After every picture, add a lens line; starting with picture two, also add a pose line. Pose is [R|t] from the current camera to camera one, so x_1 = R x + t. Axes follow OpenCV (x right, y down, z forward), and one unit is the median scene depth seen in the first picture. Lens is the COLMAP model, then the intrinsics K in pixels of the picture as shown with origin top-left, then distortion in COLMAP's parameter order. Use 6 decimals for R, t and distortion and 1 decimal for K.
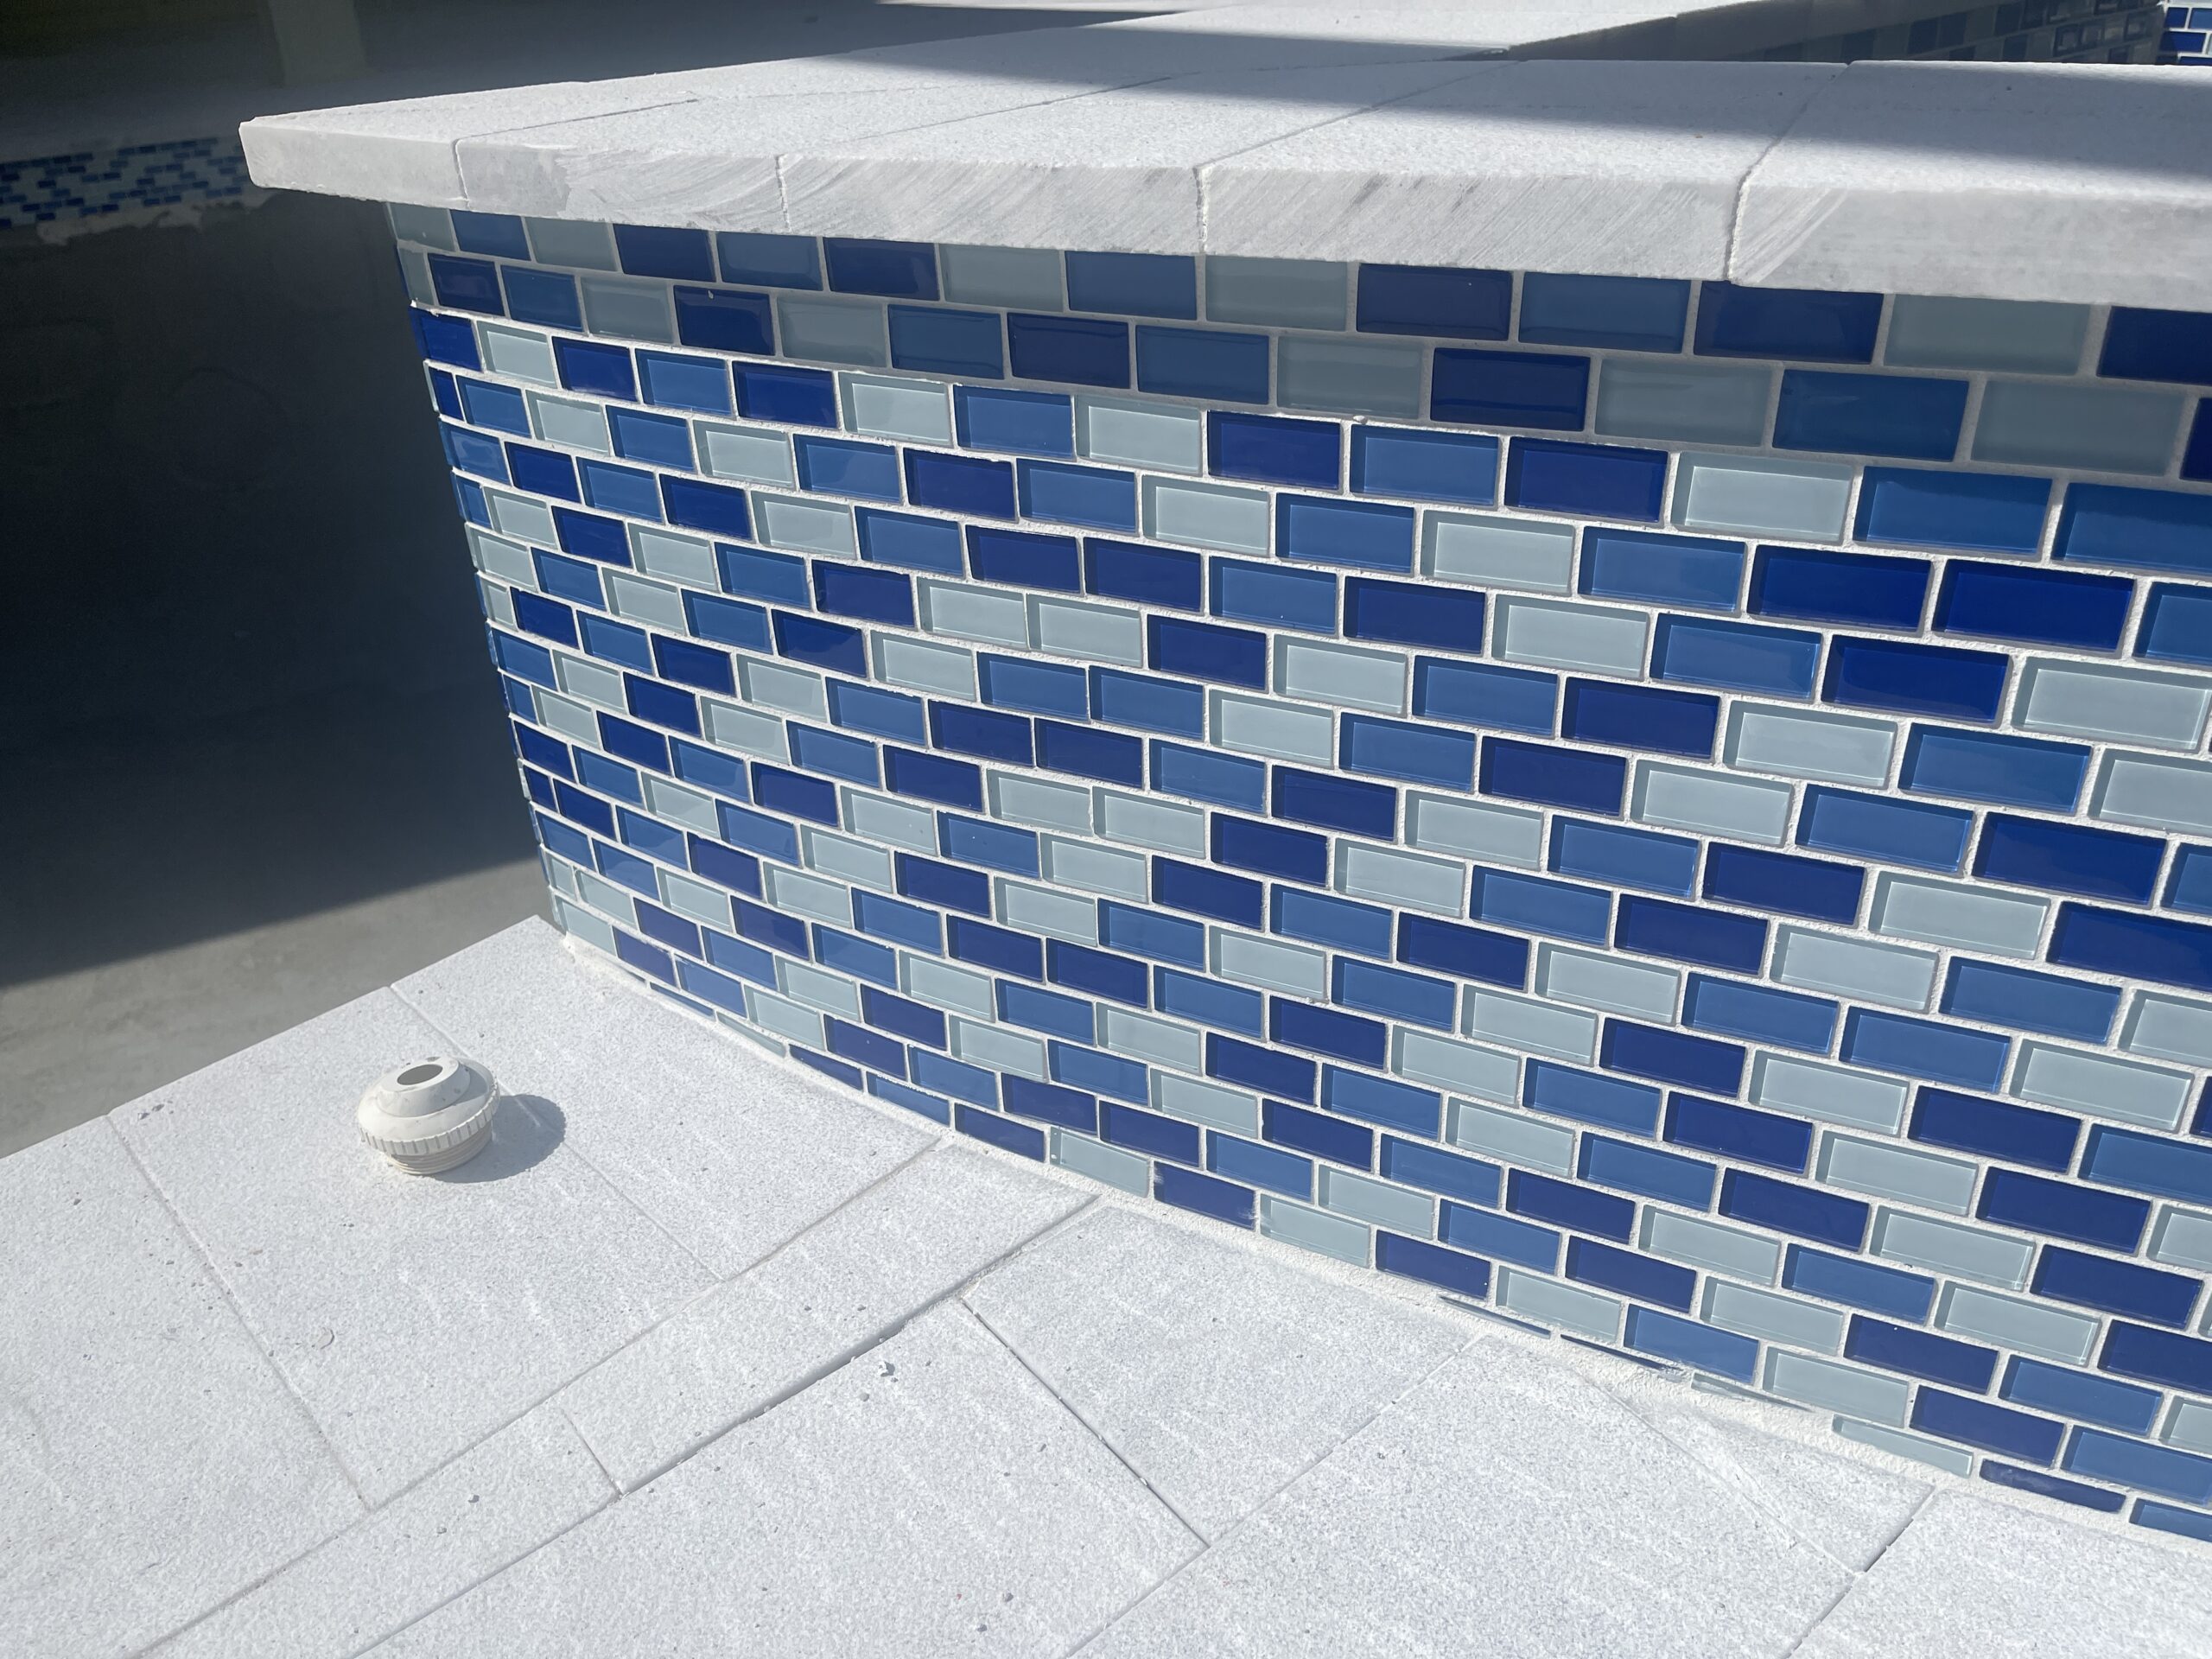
lens RADIAL K [[1678.8, 0, 1104.3], [0, 1678.8, 836.2], [0, 0, 1]] dist [0.070737, -0.088521]
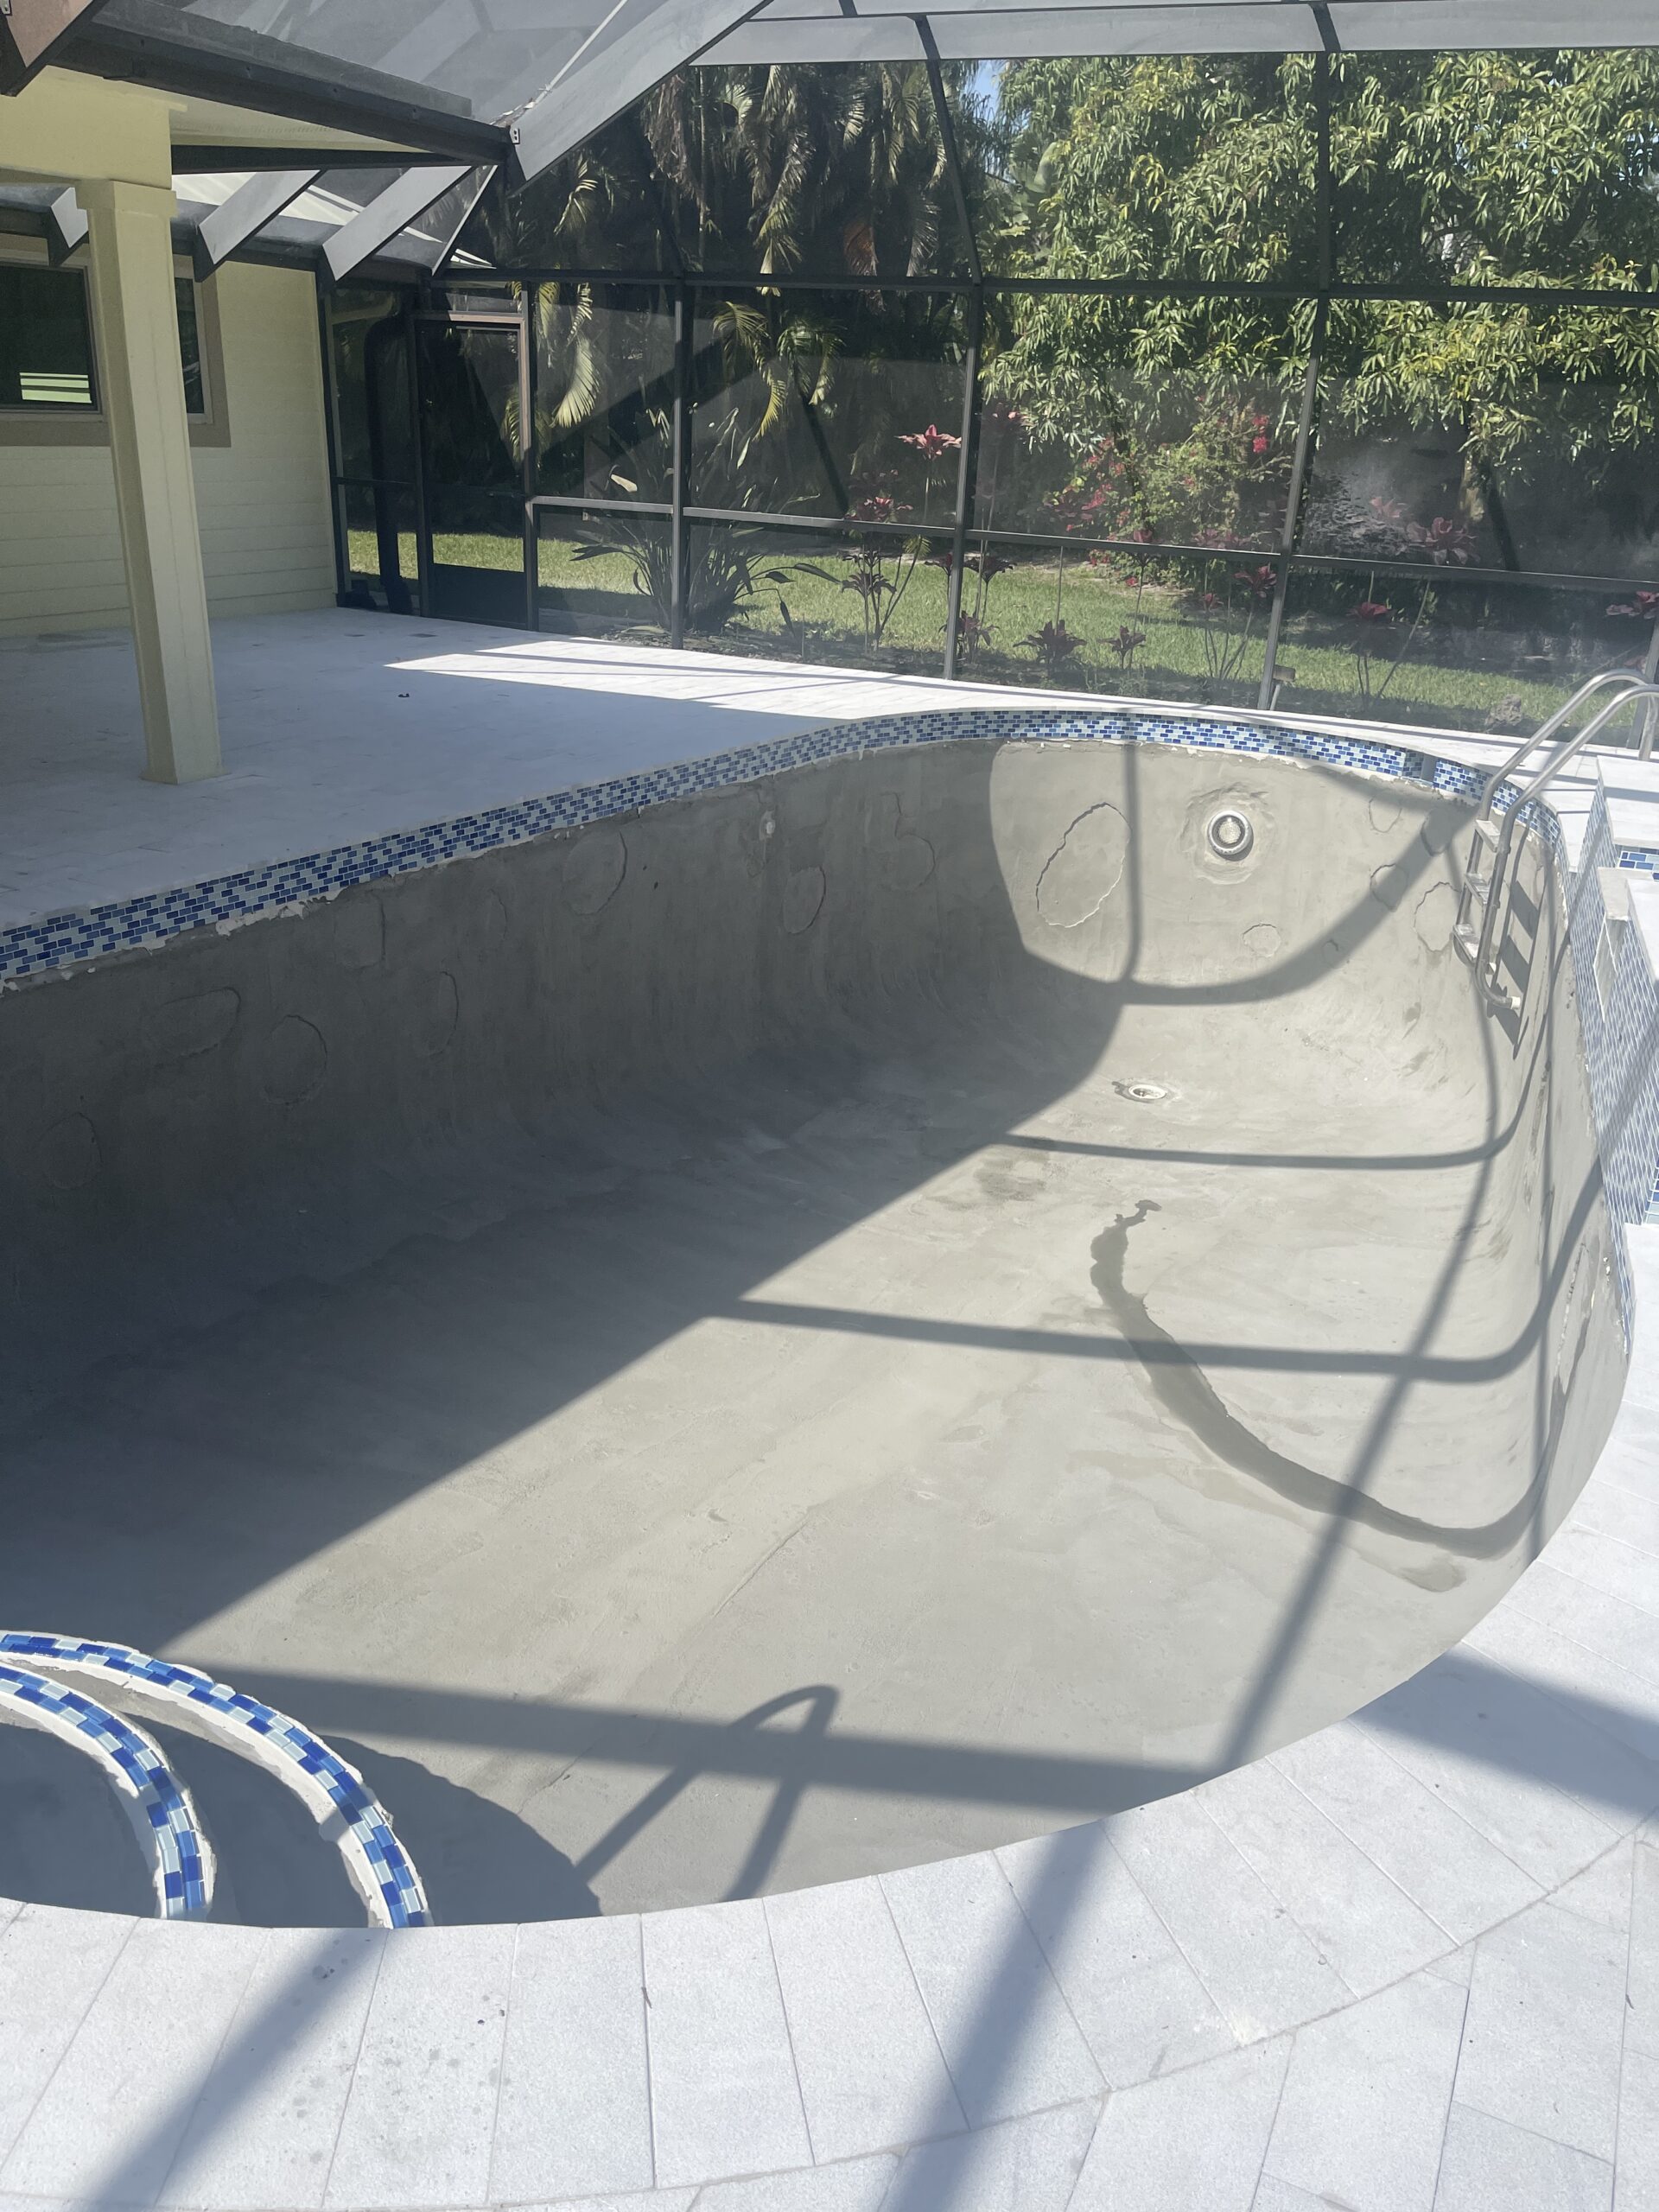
lens RADIAL K [[1678.8, 0, 834.7], [0, 1678.8, 1113.3], [0, 0, 1]] dist [0.070737, -0.088521]
pose [[0.908192, -0.078965, 0.411038, -4.811020], [0.131877, 0.986009, -0.101959, -0.058759], [-0.397235, 0.146804, 0.905899, -2.494499]]
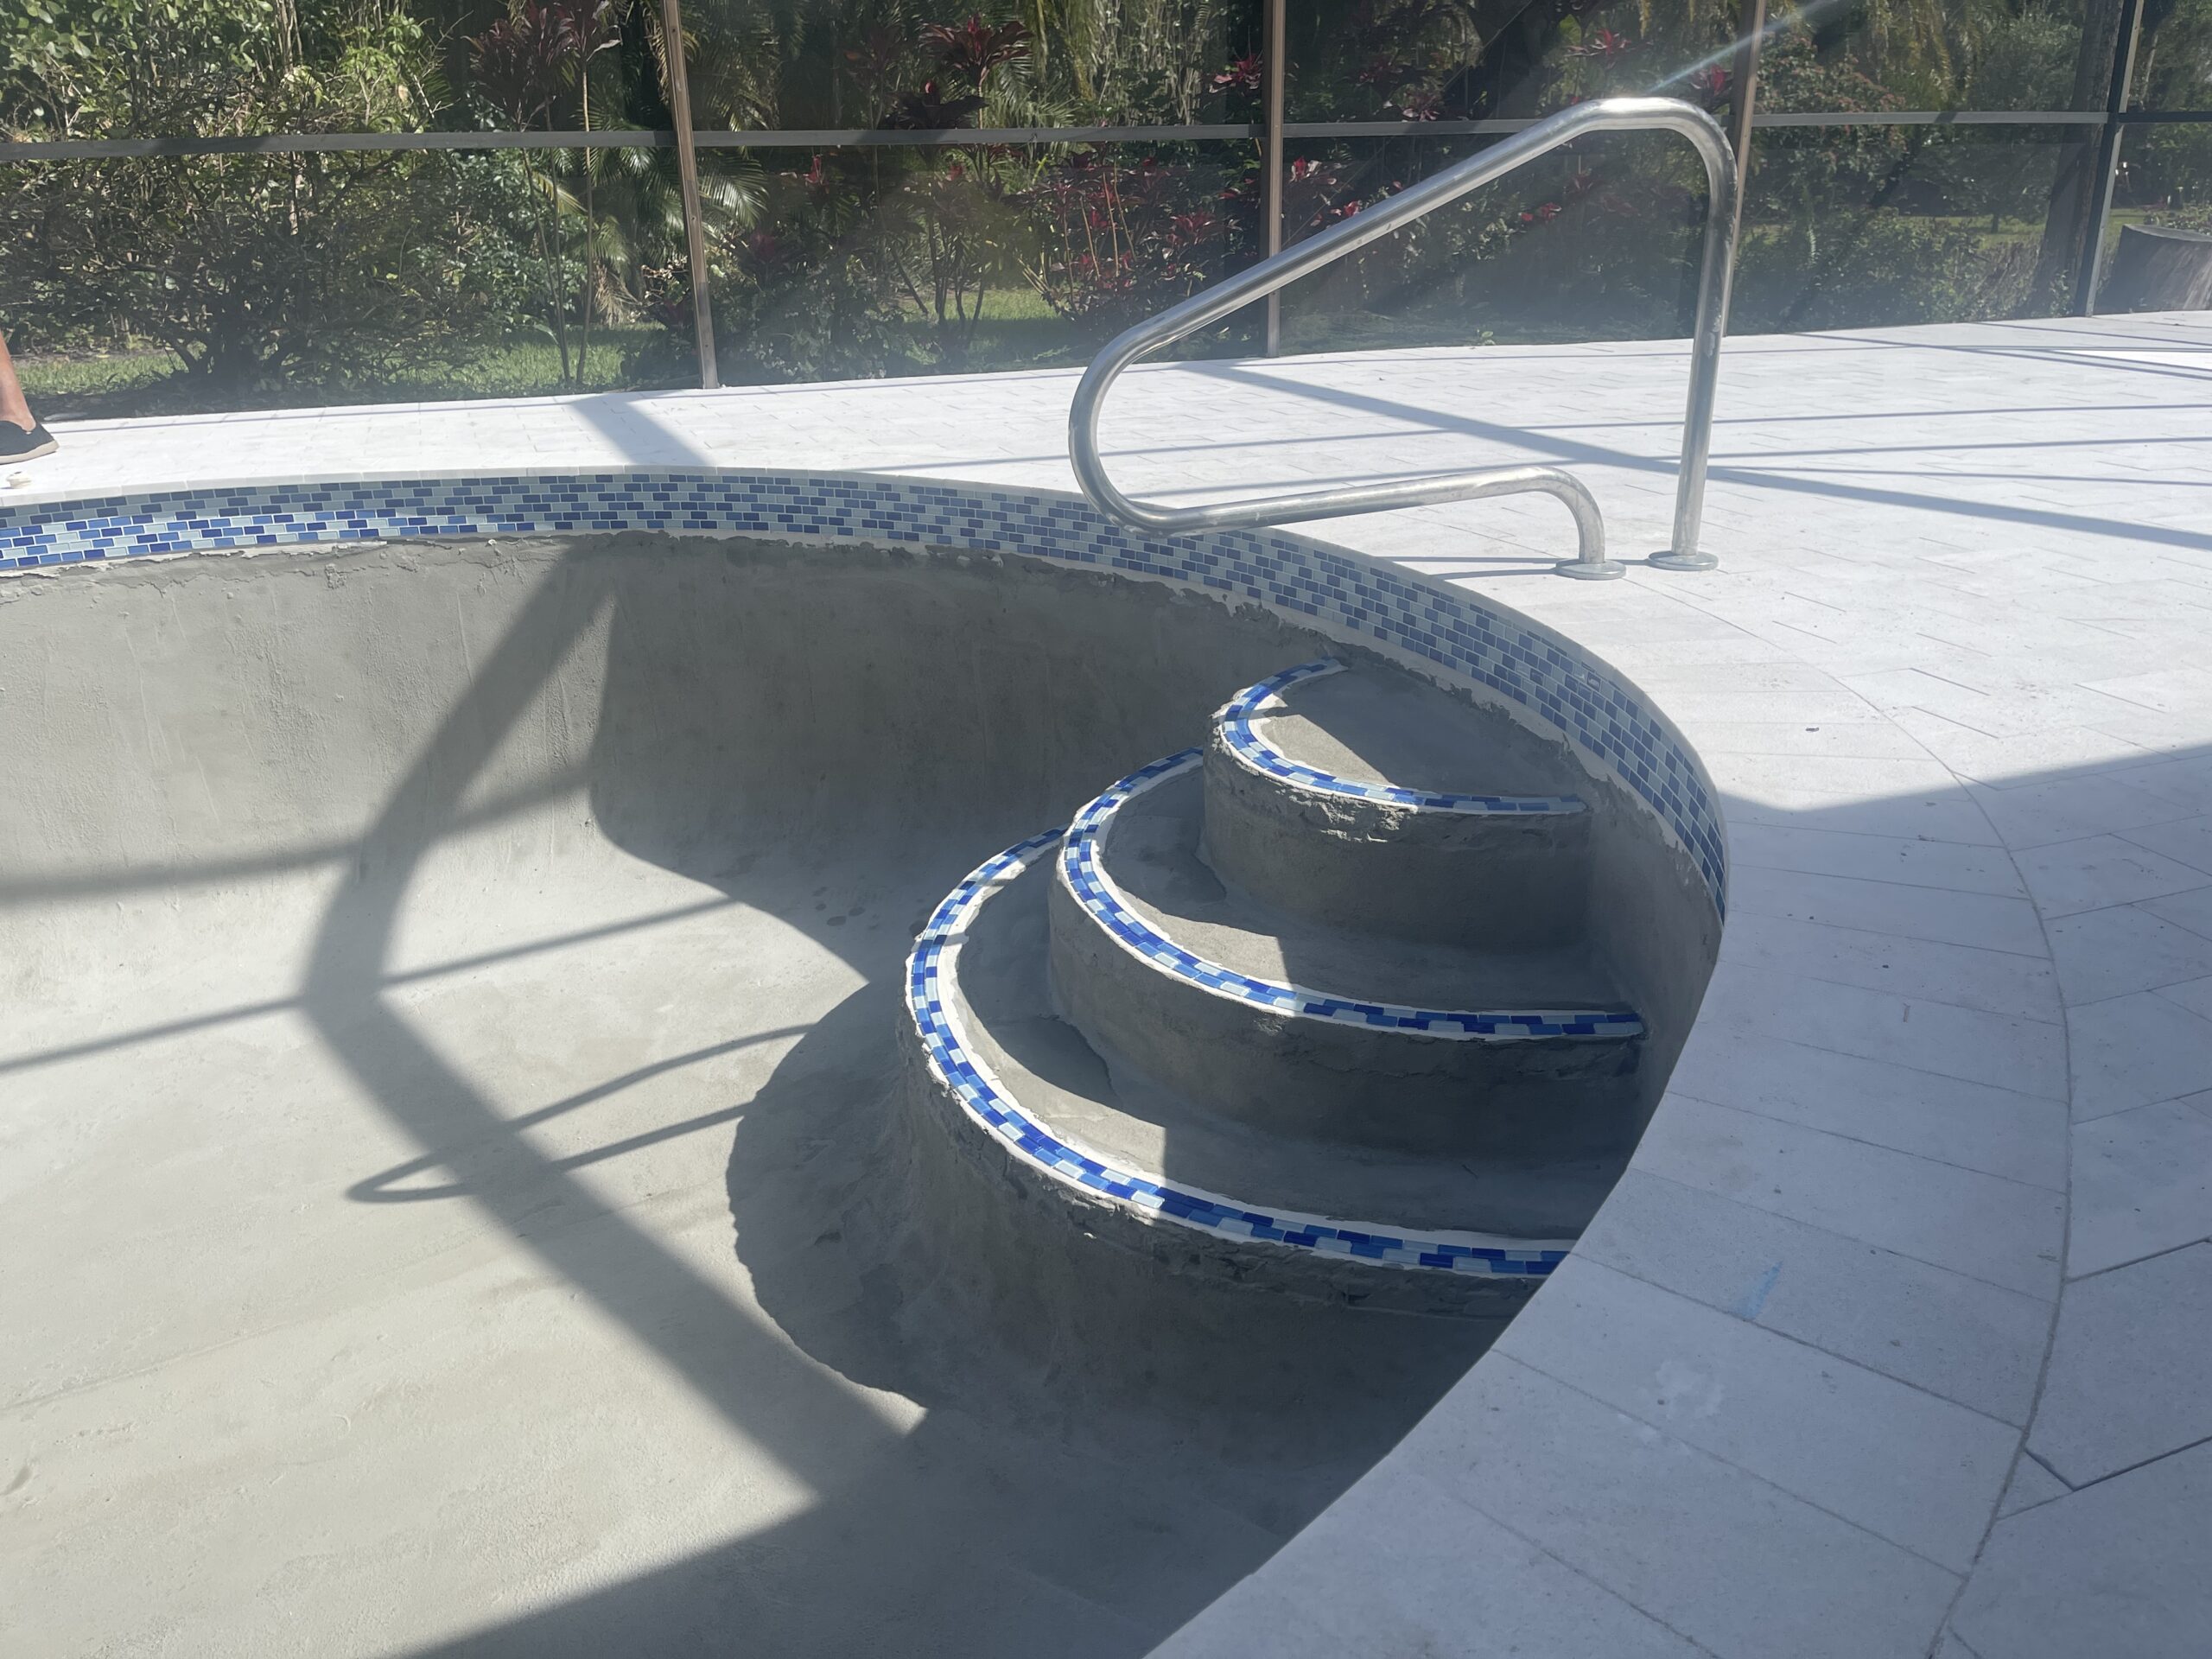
lens RADIAL K [[1678.8, 0, 1108.8], [0, 1678.8, 824.3], [0, 0, 1]] dist [0.070737, -0.088521]
pose [[-0.945310, -0.069946, 0.318586, -6.465133], [0.197554, 0.654425, 0.729863, -2.913134], [-0.259542, 0.752884, -0.604816, 4.983528]]
